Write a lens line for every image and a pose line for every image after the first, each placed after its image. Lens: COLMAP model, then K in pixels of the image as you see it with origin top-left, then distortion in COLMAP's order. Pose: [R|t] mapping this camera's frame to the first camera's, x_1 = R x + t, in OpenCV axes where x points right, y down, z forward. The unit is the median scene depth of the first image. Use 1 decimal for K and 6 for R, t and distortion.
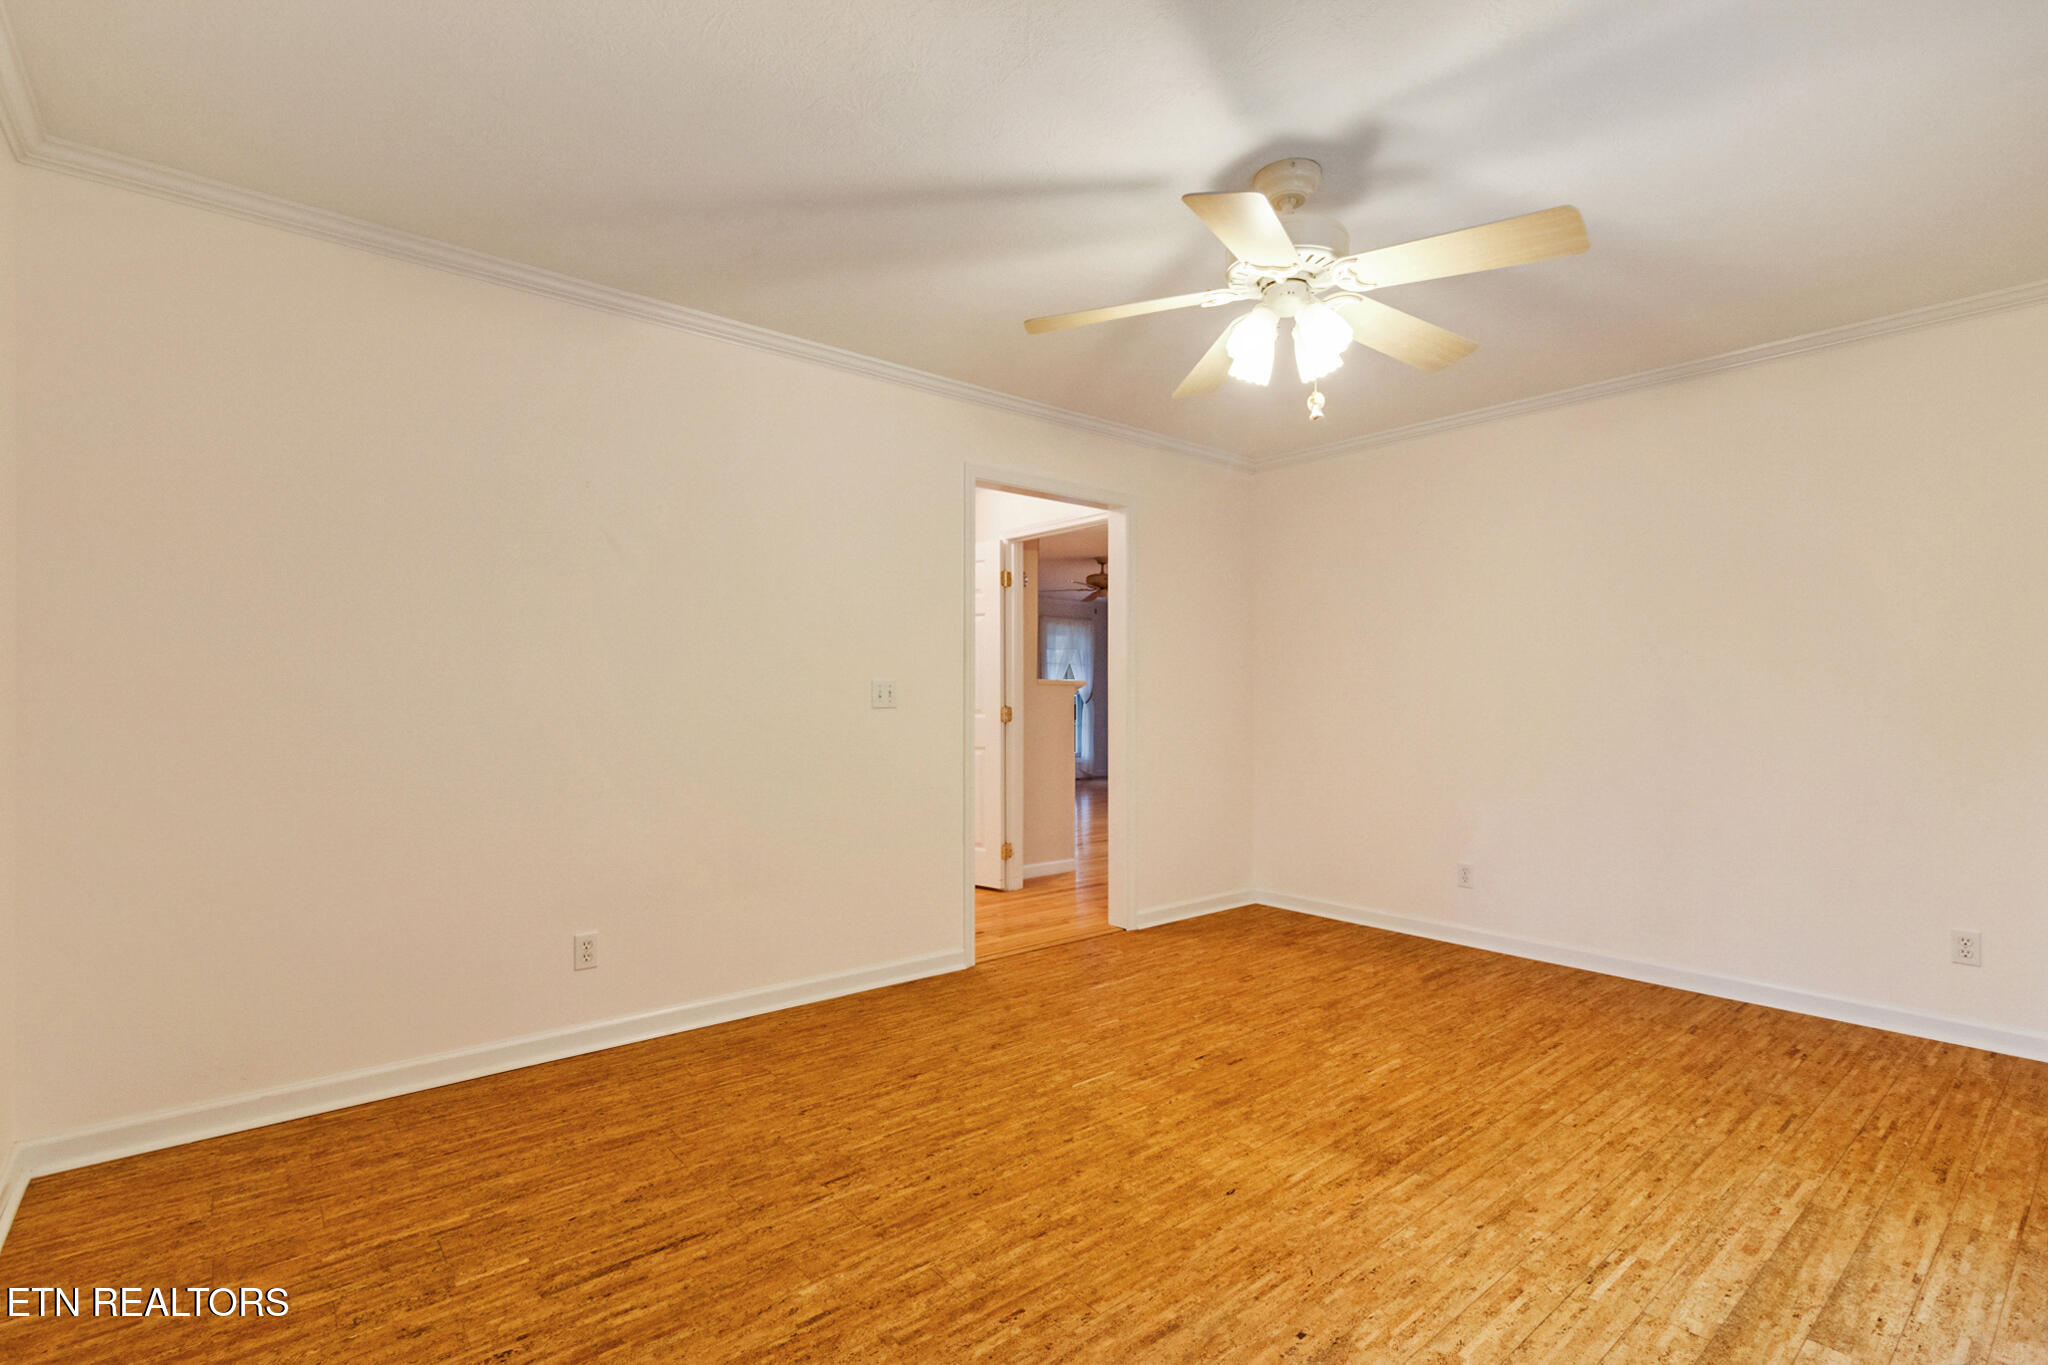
lens RADIAL K [[941.8, 0, 1023.7], [0, 941.8, 686.9], [0, 0, 1]] dist [0.002034, -0.000020]
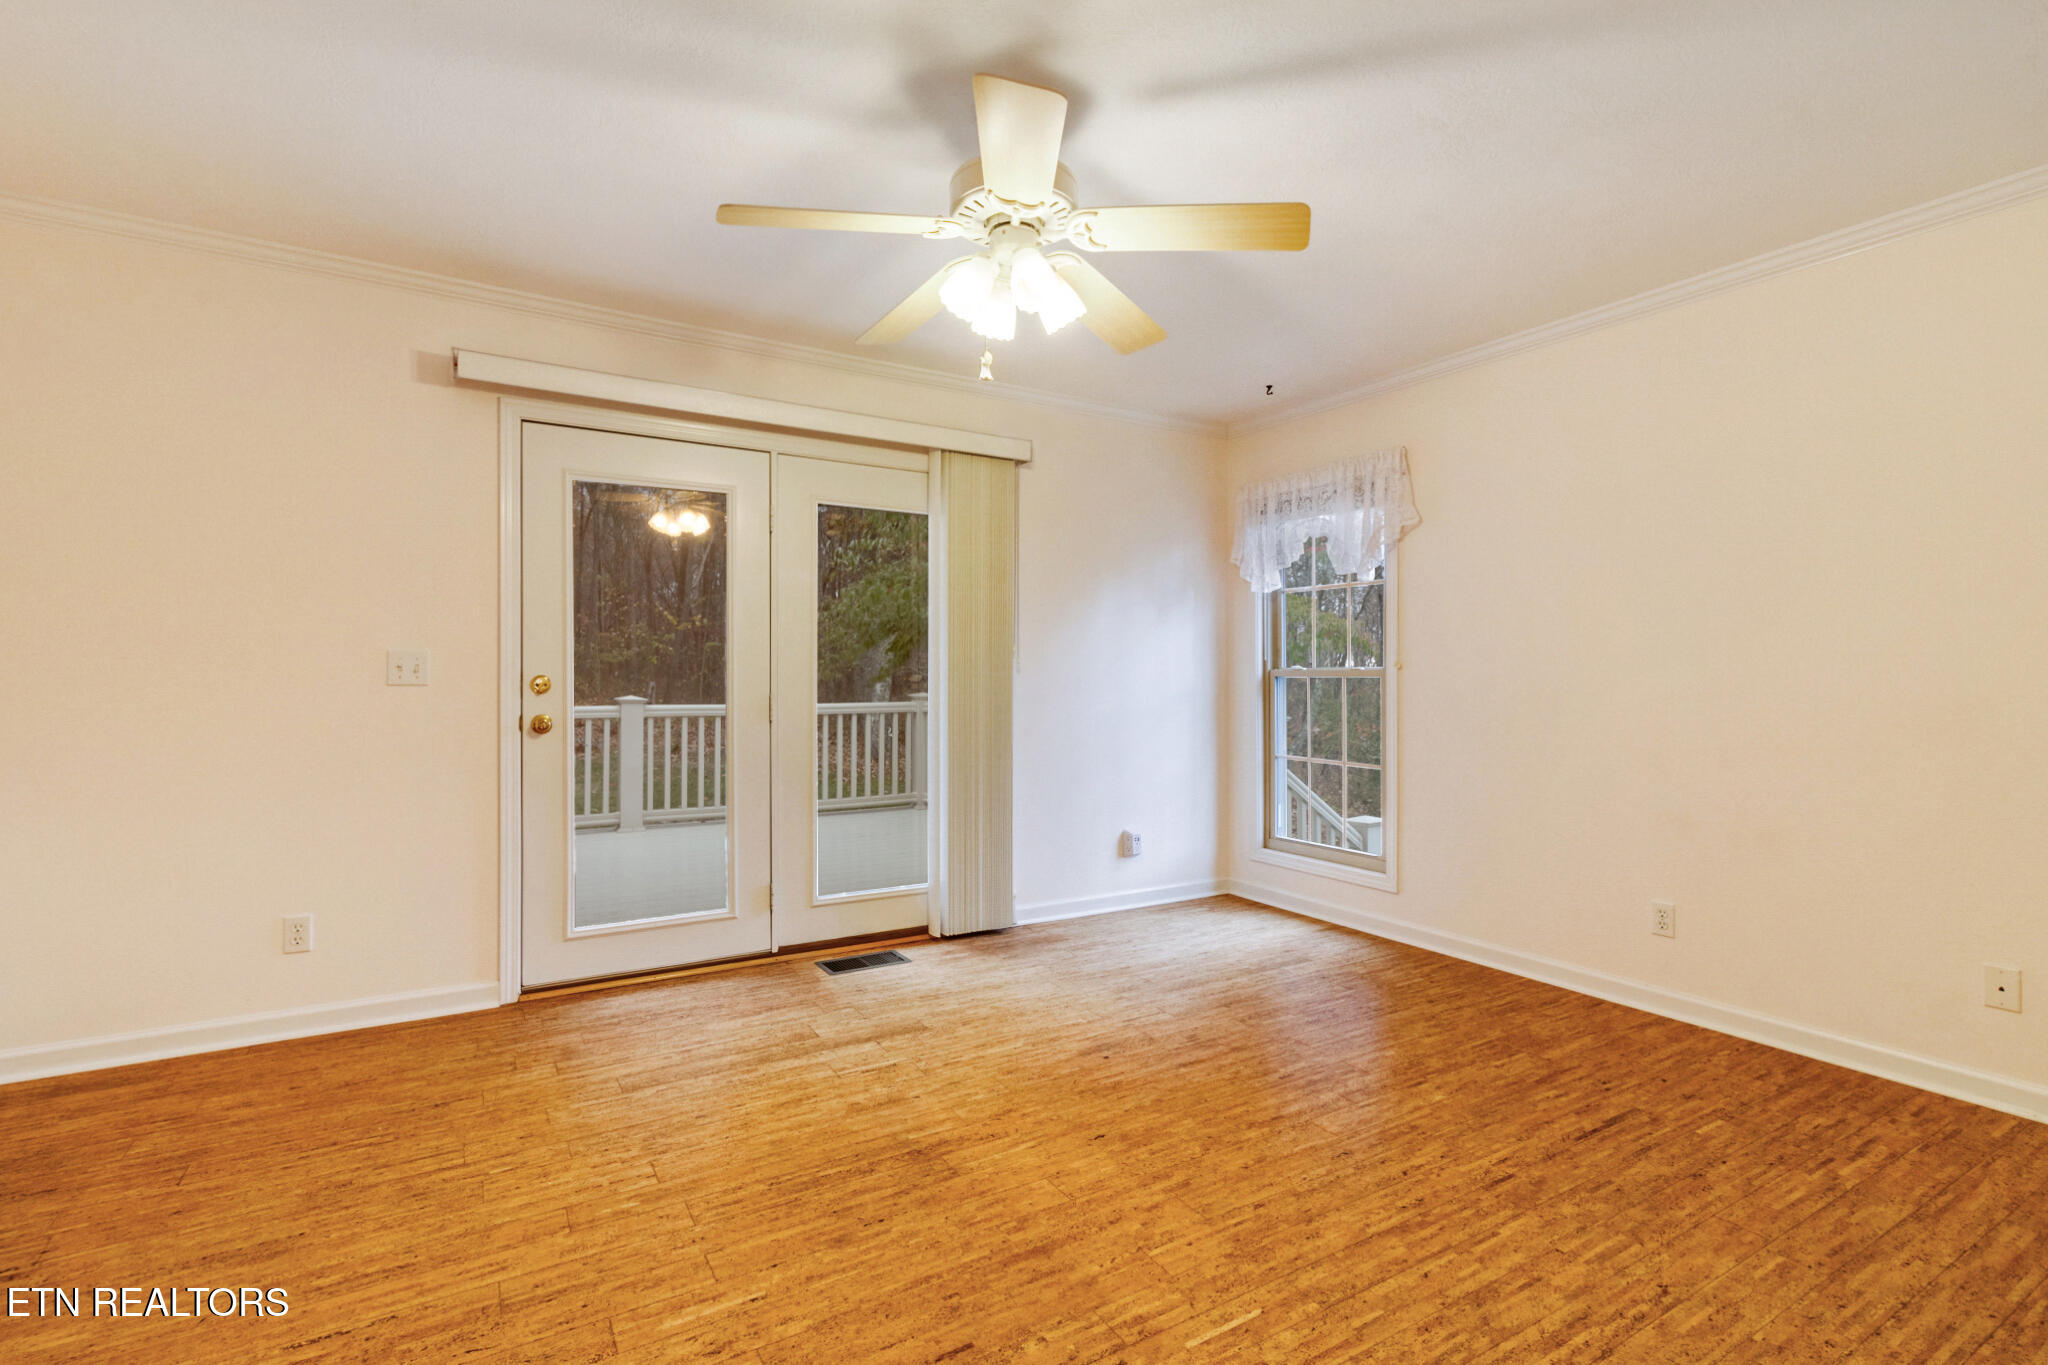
lens RADIAL K [[941.8, 0, 1024.9], [0, 941.8, 679.2], [0, 0, 1]] dist [0.002034, -0.000020]
pose [[-0.987755, -0.006286, 0.155883, 0.131532], [-0.007184, 0.999961, -0.005202, 0.019932], [-0.155845, -0.006259, -0.987762, 1.948849]]
